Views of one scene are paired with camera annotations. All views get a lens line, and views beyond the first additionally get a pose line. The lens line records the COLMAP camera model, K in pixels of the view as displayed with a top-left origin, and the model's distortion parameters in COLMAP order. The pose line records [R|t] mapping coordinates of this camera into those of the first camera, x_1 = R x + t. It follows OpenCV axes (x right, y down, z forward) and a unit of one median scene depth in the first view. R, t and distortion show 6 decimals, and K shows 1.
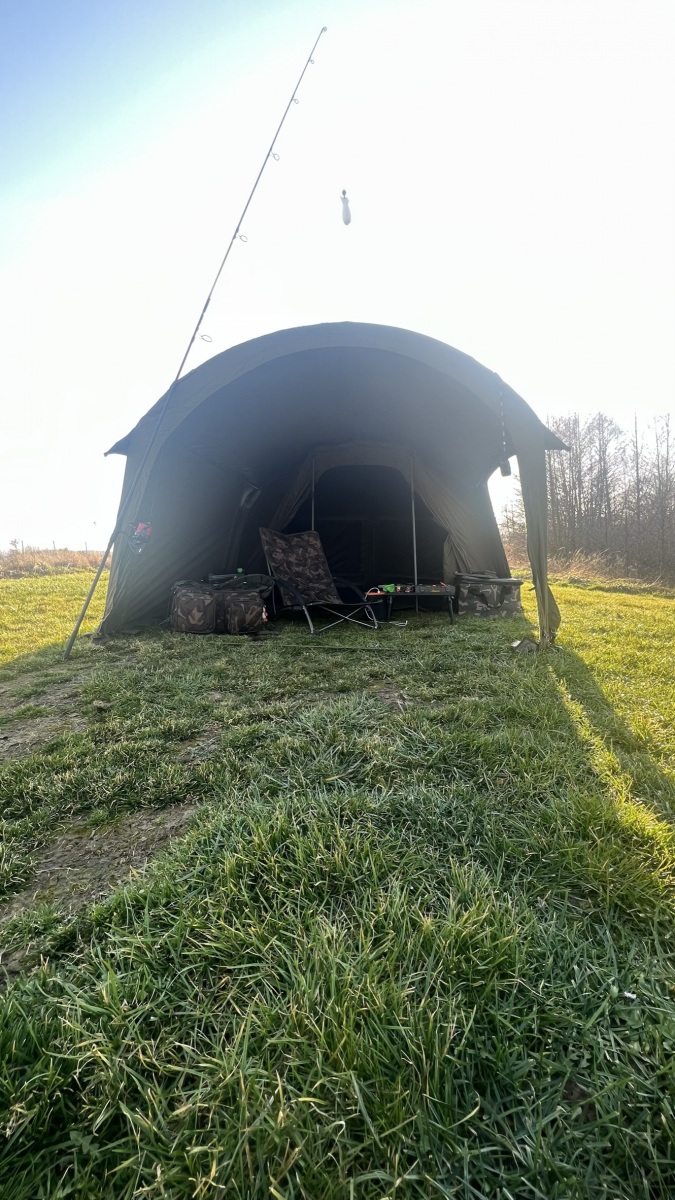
lens RADIAL K [[482.9, 0, 337.0], [0, 482.9, 598.1], [0, 0, 1]] dist [-0.001022, -0.000364]
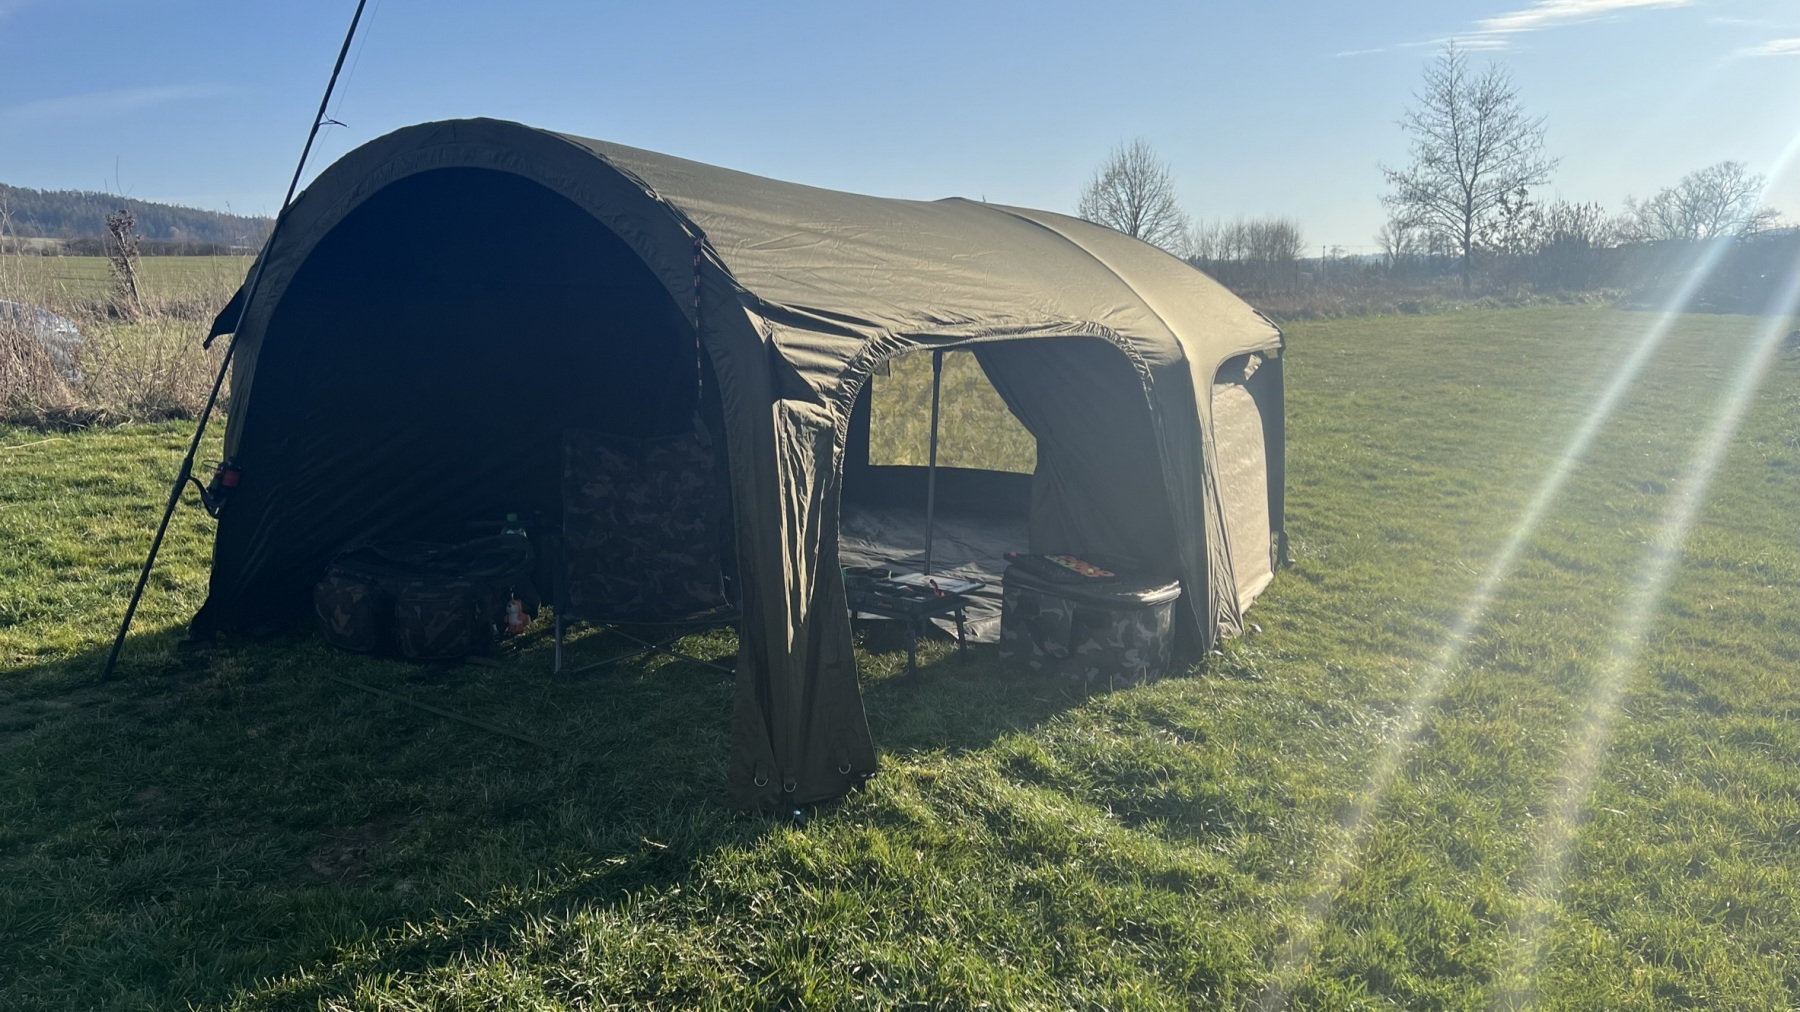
lens RADIAL K [[1388.6, 0, 902.8], [0, 1388.6, 512.9], [0, 0, 1]] dist [-0.002927, 0.002353]
pose [[0.902270, 0.100557, -0.419282, 0.919962], [-0.065672, 0.993129, 0.096860, -0.274076], [0.426141, -0.059859, 0.902674, -0.148989]]
